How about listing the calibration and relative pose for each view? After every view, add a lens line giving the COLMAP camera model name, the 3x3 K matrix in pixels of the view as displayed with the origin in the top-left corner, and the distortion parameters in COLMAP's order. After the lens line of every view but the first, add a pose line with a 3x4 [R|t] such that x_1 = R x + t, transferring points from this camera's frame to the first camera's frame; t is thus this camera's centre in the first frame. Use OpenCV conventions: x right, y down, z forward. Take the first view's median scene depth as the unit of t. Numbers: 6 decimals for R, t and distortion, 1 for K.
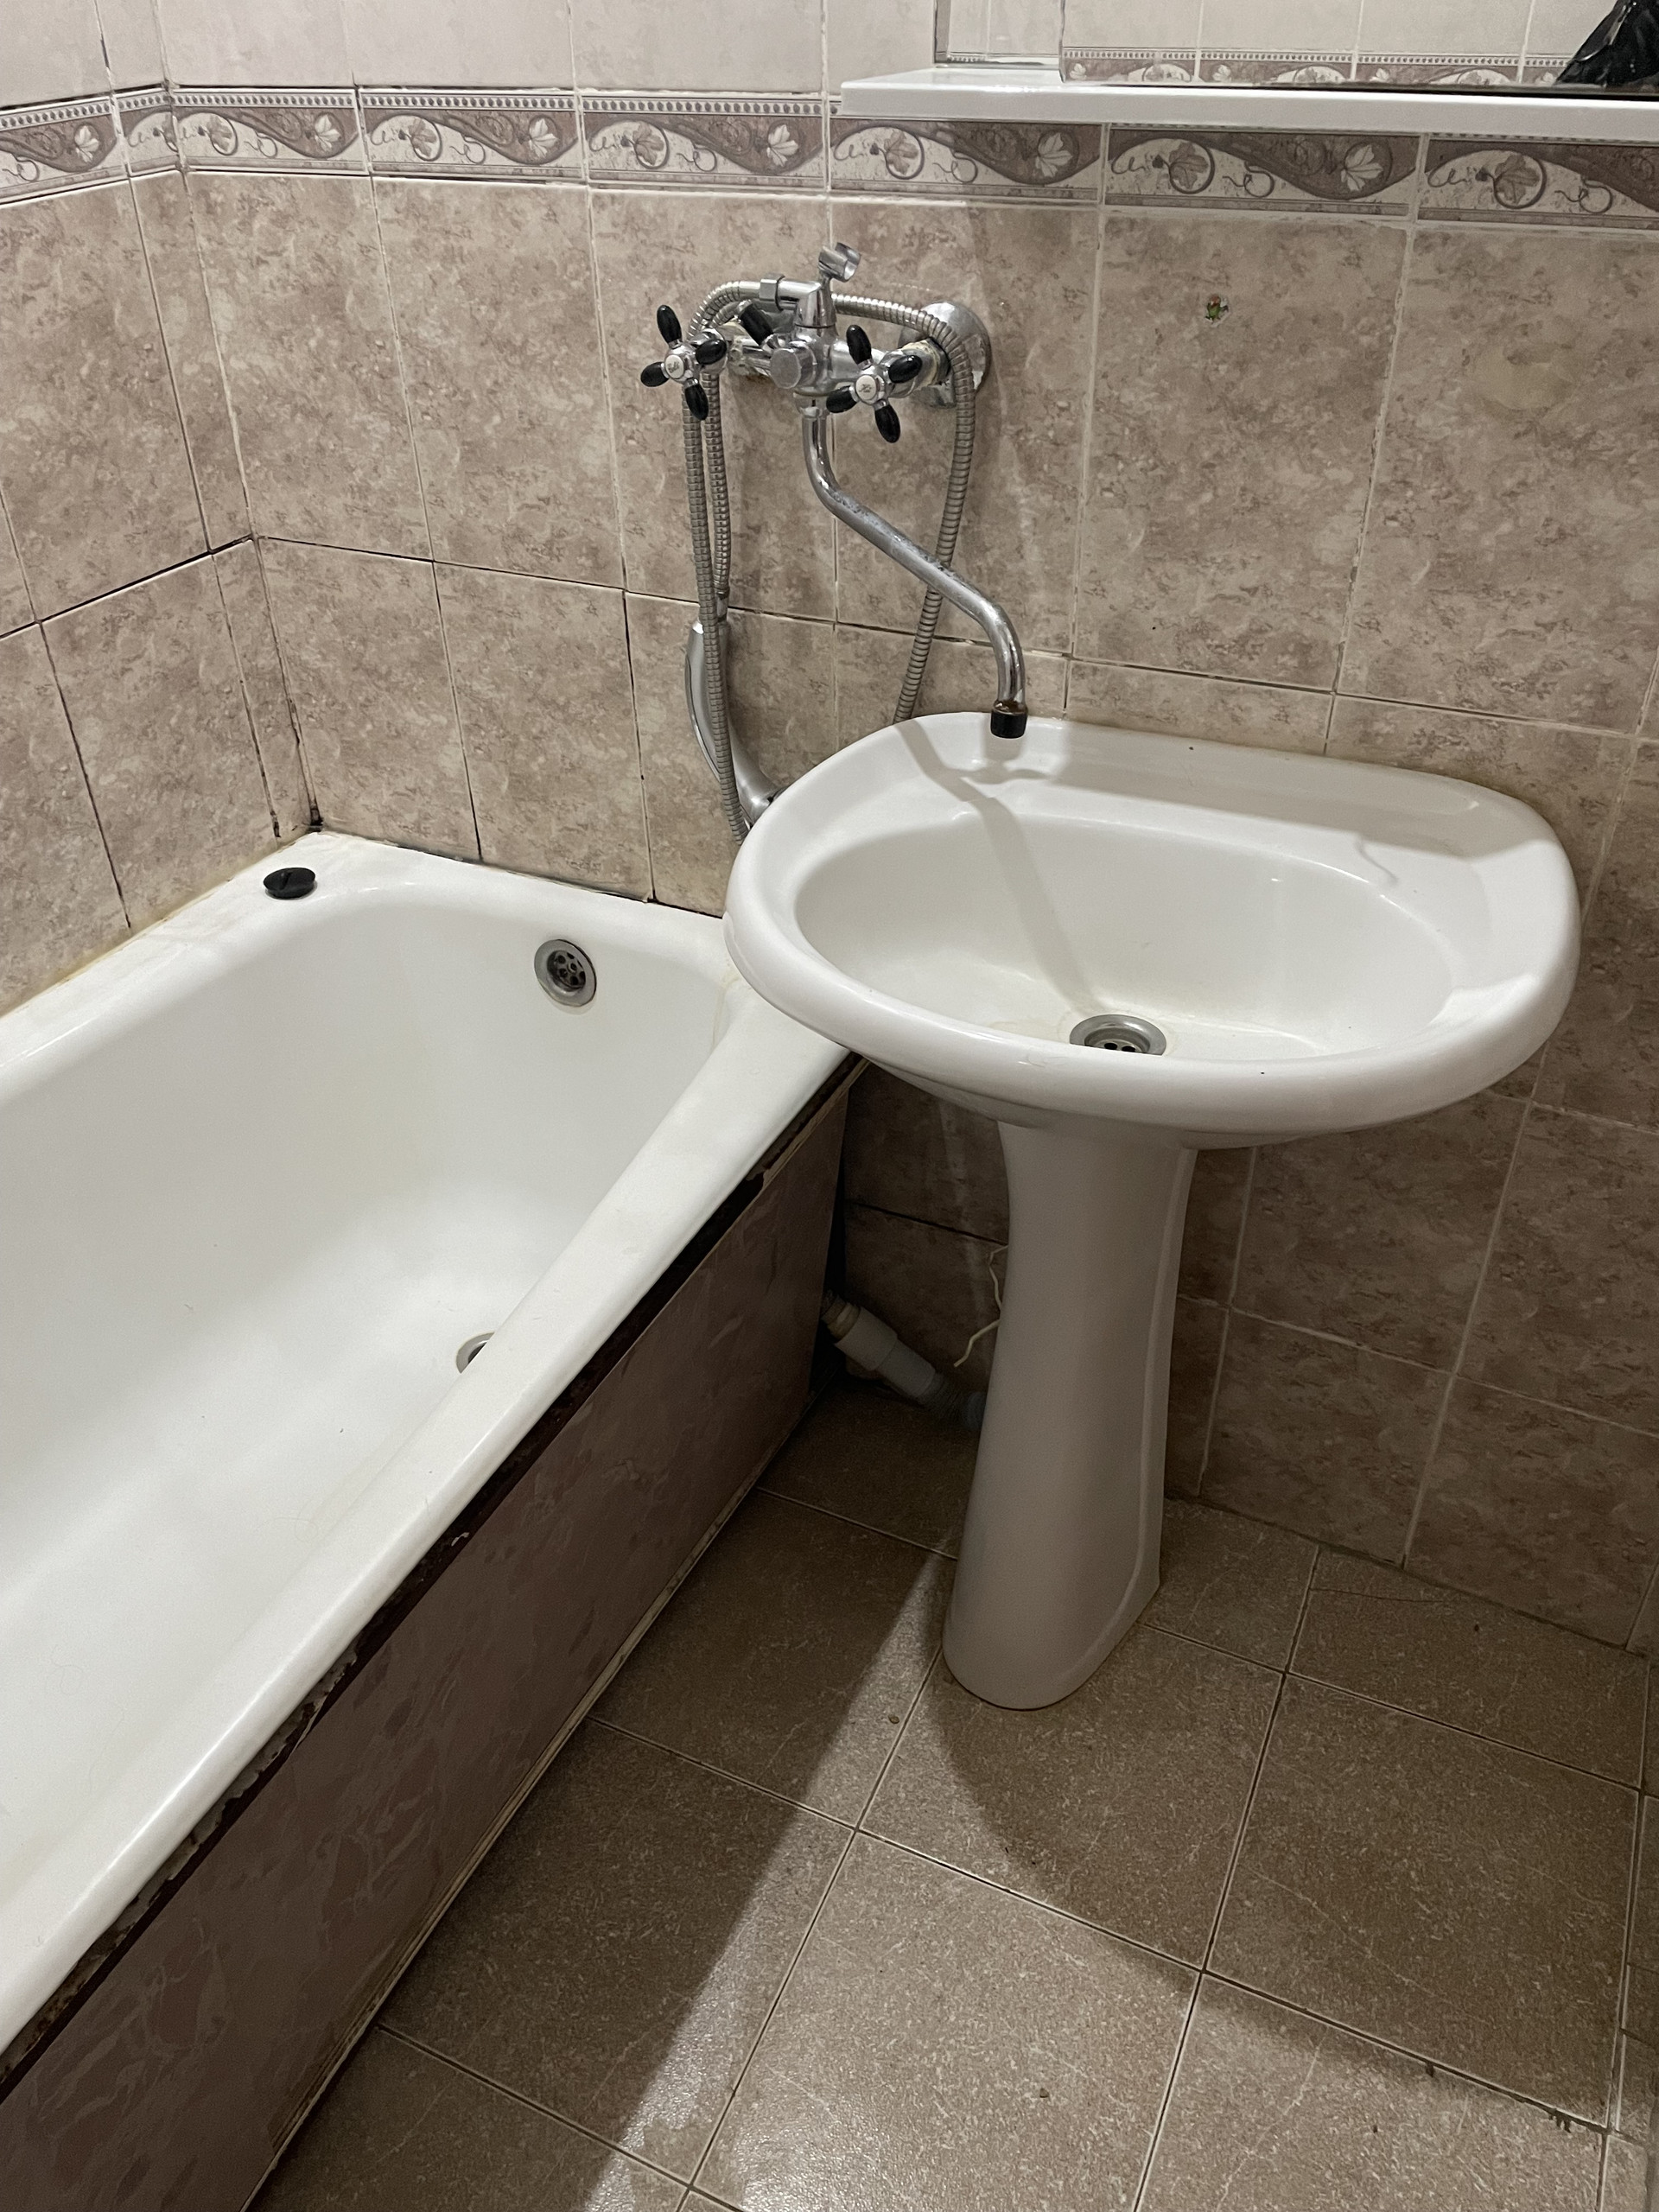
lens RADIAL K [[1671.5, 0, 821.5], [0, 1671.5, 1125.4], [0, 0, 1]] dist [0.091148, -0.110832]
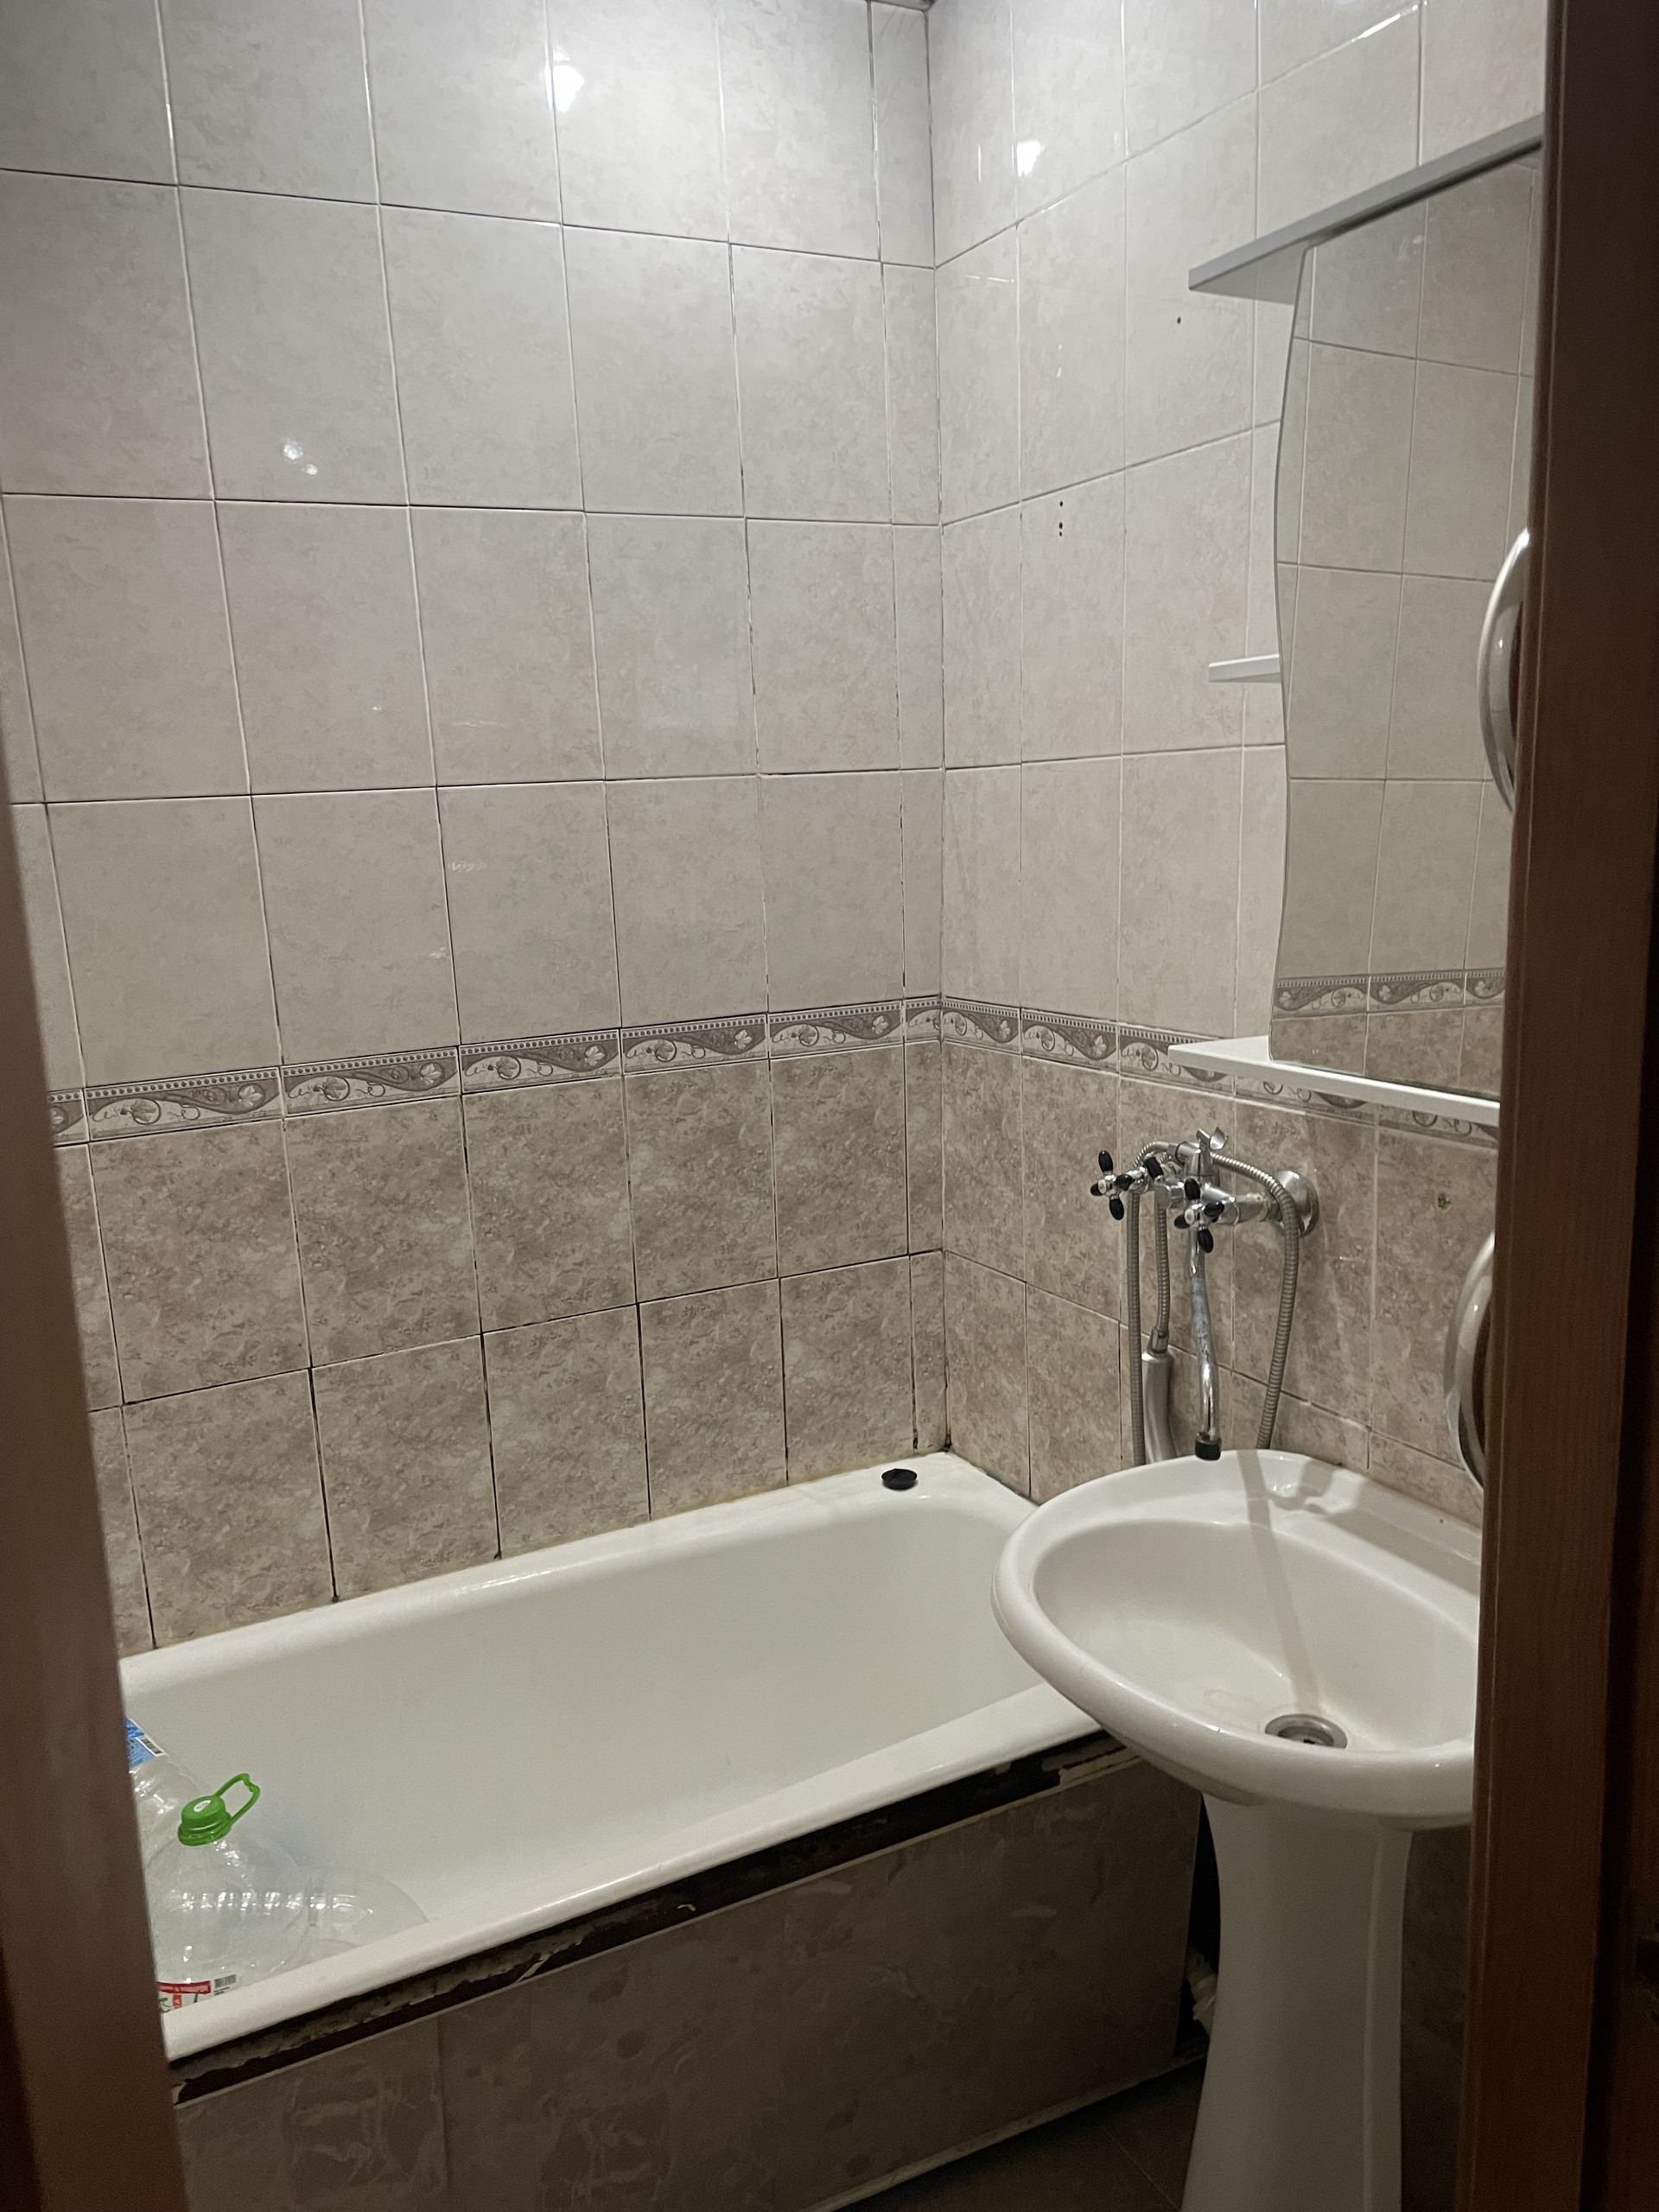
lens RADIAL K [[1665.6, 0, 842.8], [0, 1665.6, 1123.2], [0, 0, 1]] dist [0.111232, -0.163012]
pose [[0.804945, 0.106230, -0.583762, 0.524045], [-0.332952, 0.895215, -0.296197, 0.023233], [0.491127, 0.432787, 0.755969, -0.245983]]
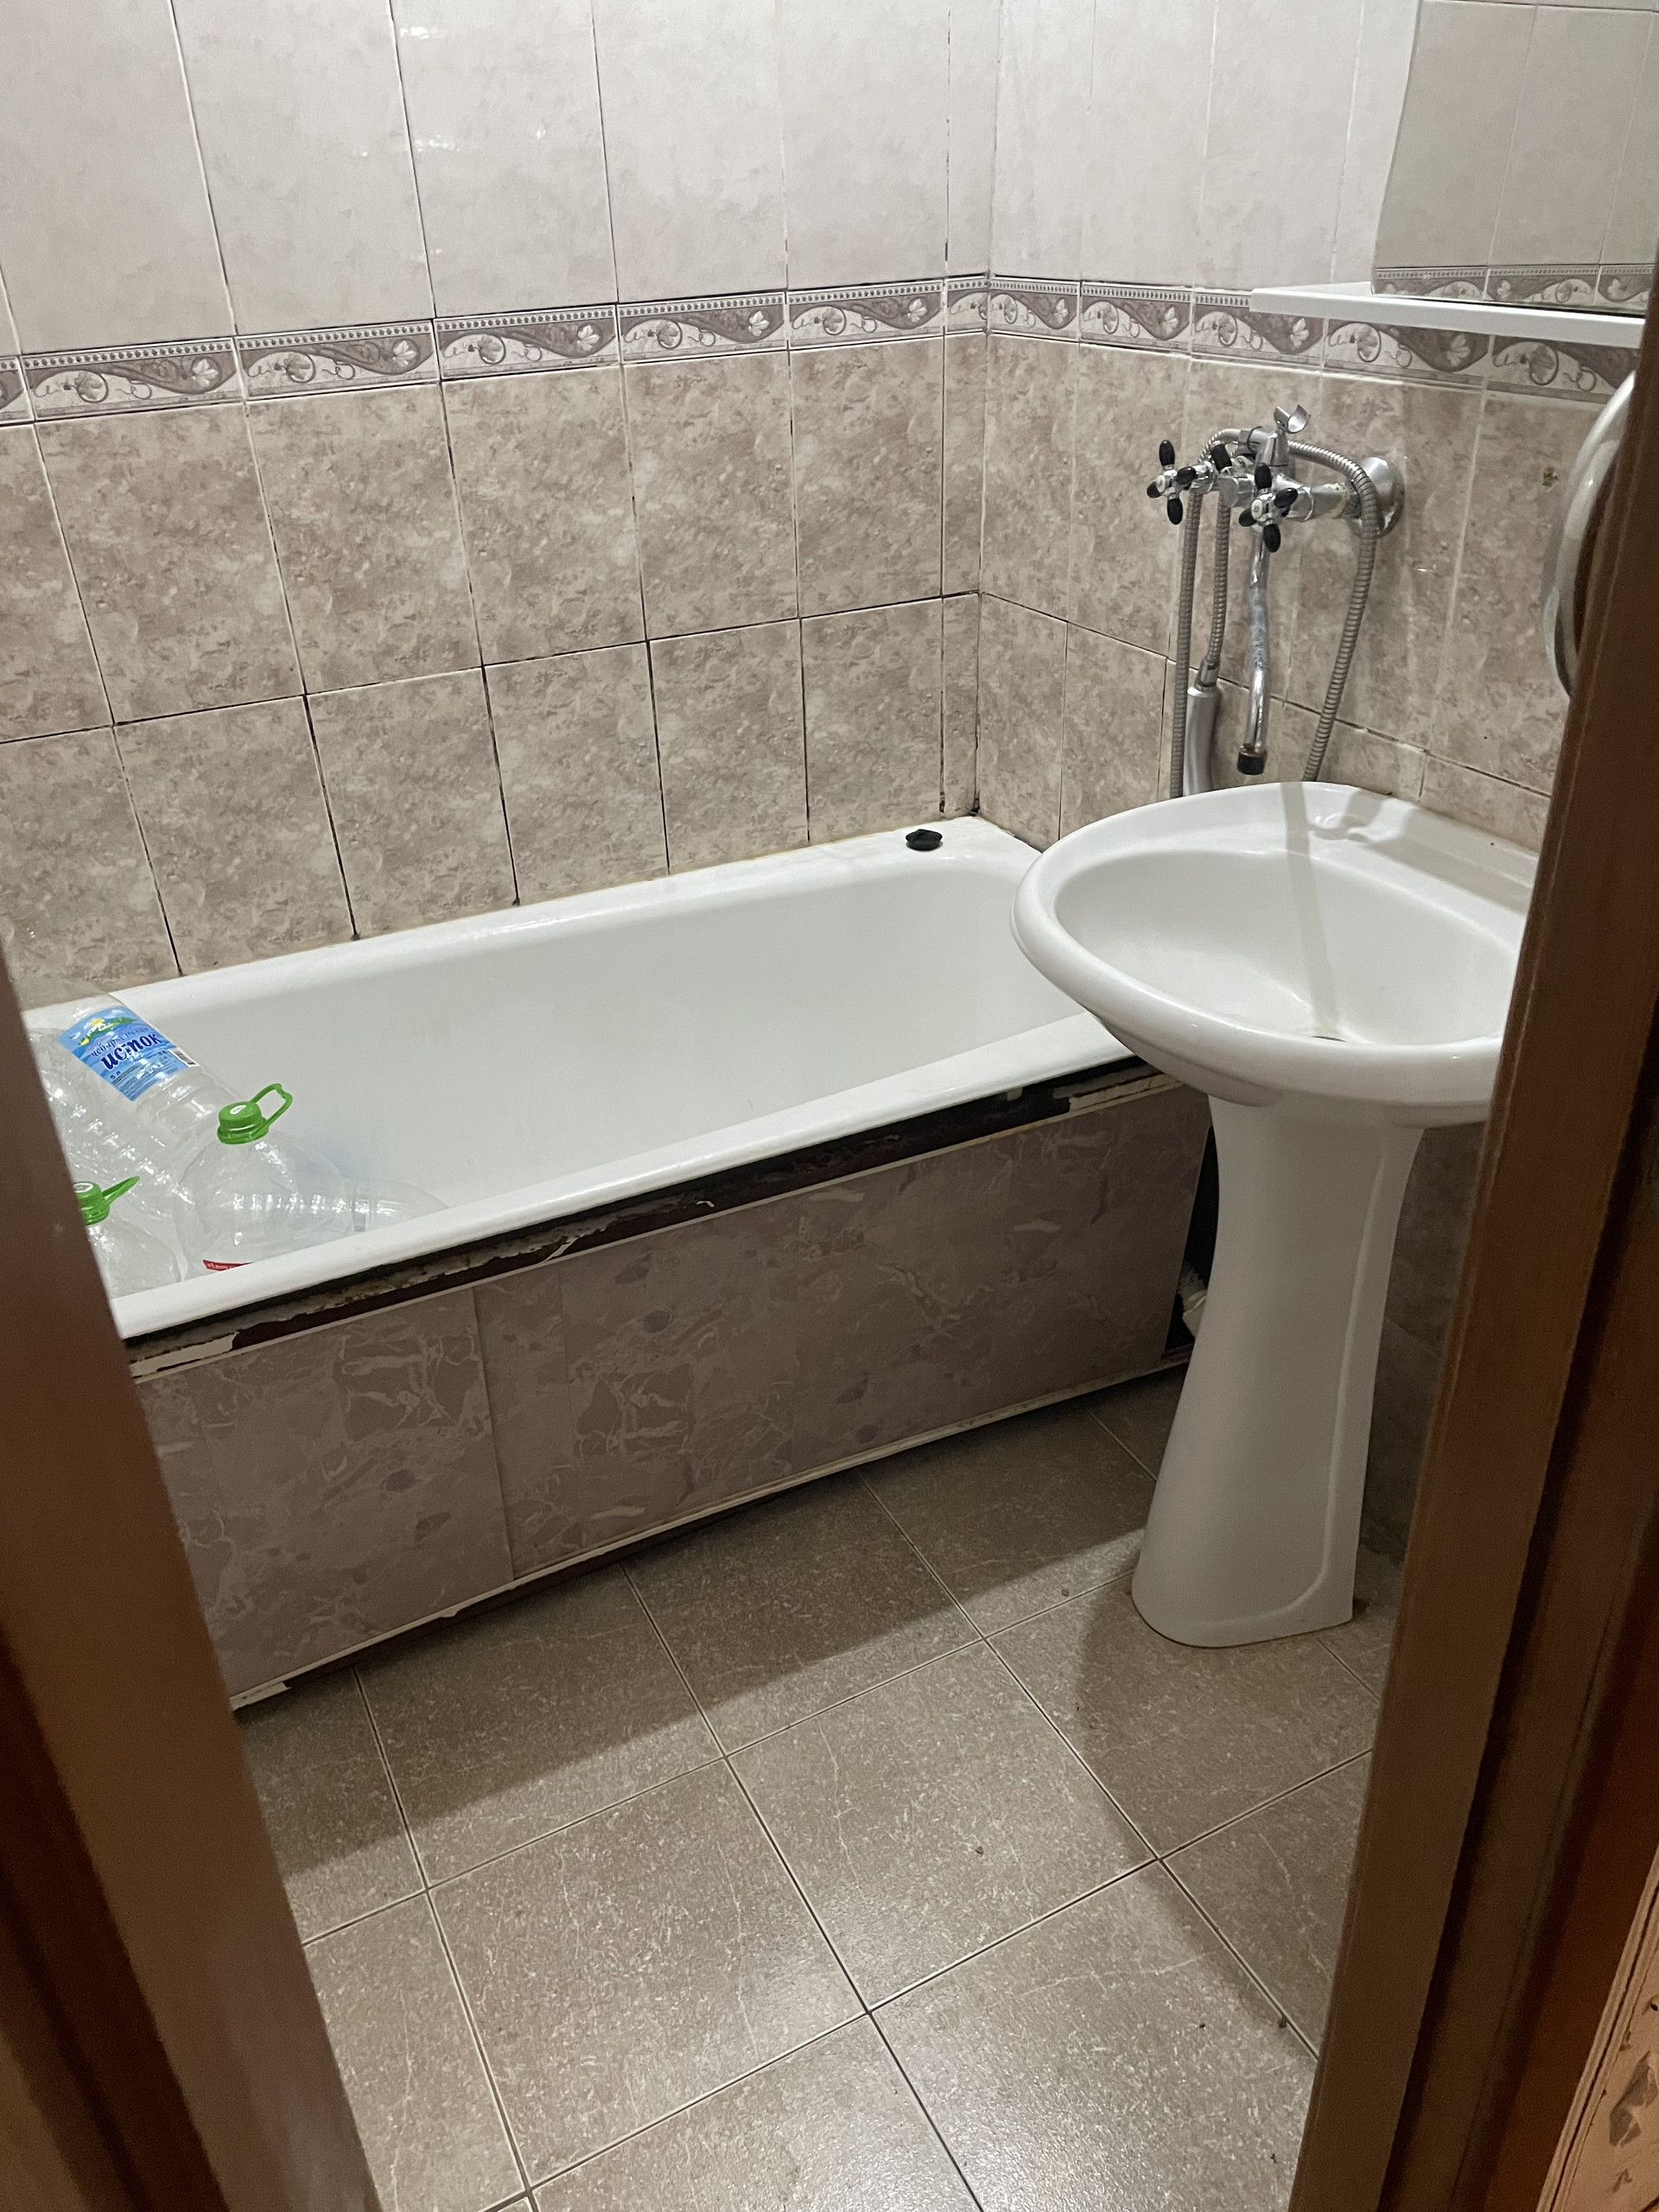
lens RADIAL K [[1671.5, 0, 821.5], [0, 1671.5, 1125.4], [0, 0, 1]] dist [0.091148, -0.110832]
pose [[0.783640, 0.305022, -0.541175, 0.516741], [-0.349313, 0.936744, 0.022159, 0.086472], [0.513701, 0.171675, 0.840618, -0.167814]]
